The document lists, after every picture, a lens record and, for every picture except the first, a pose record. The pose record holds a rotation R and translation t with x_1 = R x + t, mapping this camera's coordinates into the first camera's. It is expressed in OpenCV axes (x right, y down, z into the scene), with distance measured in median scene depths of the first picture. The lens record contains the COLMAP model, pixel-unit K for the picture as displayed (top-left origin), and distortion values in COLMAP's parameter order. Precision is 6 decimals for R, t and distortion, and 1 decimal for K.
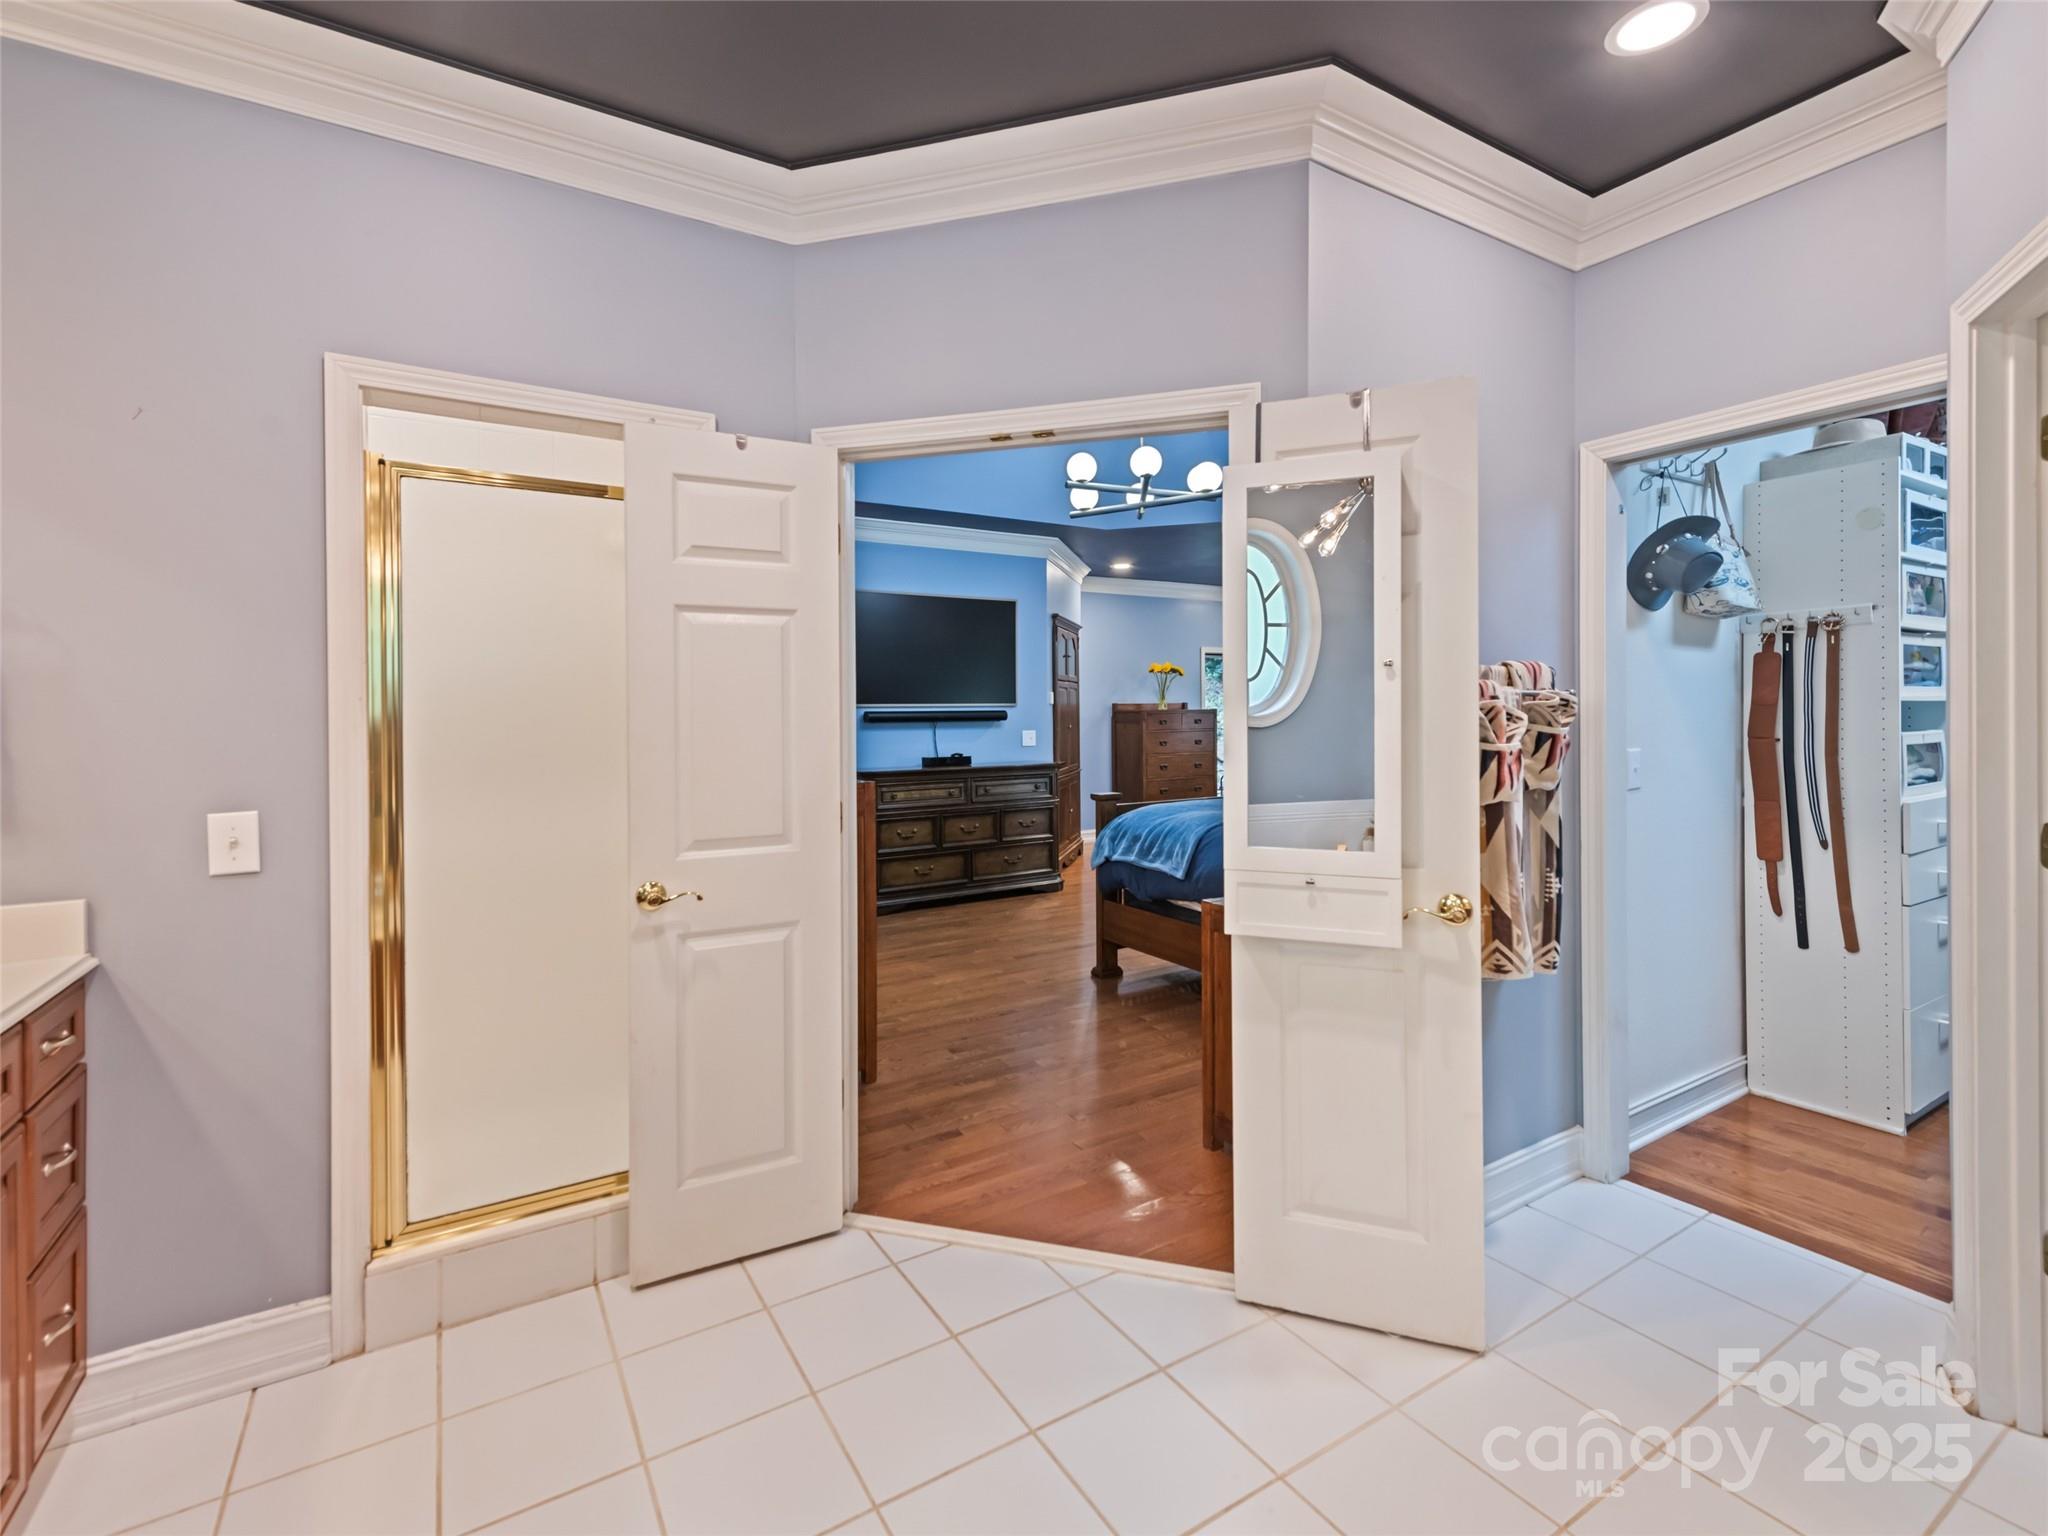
lens RADIAL K [[910.7, 0, 1020.1], [0, 910.7, 773.6], [0, 0, 1]] dist [0.014059, -0.000168]
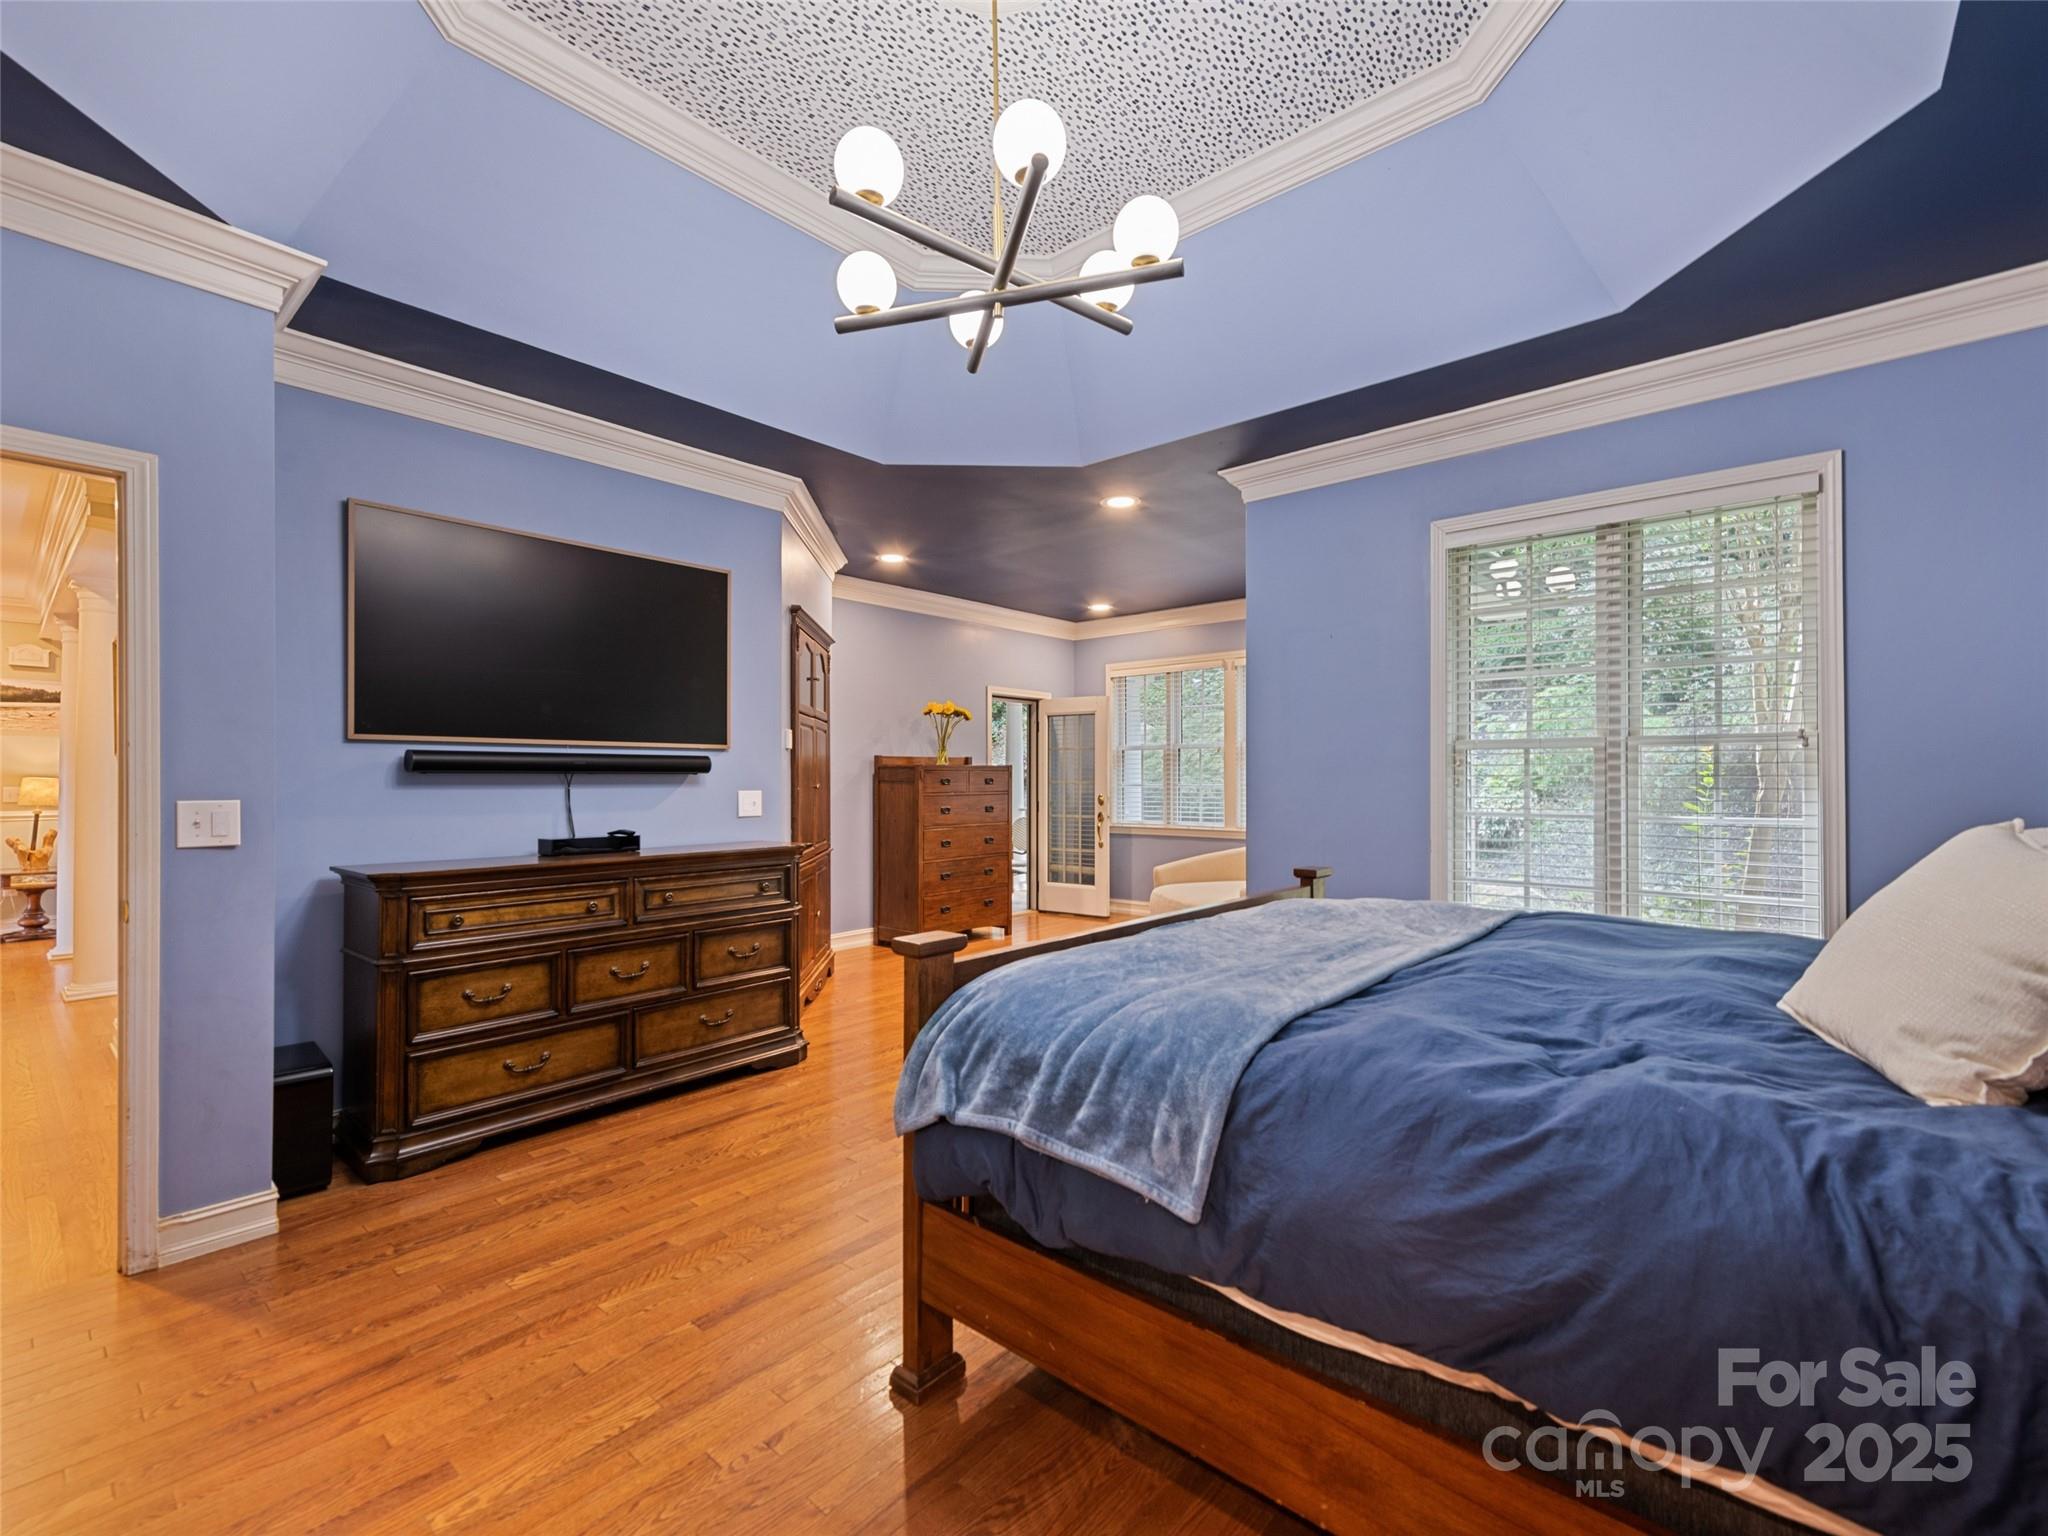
lens RADIAL K [[910.7, 0, 1020.1], [0, 910.7, 773.6], [0, 0, 1]] dist [0.014059, -0.000168]
pose [[0.959187, 0.008754, 0.282636, 0.010998], [0.011760, 0.997421, -0.070803, -0.014420], [-0.282527, 0.071237, 0.956610, 0.385163]]
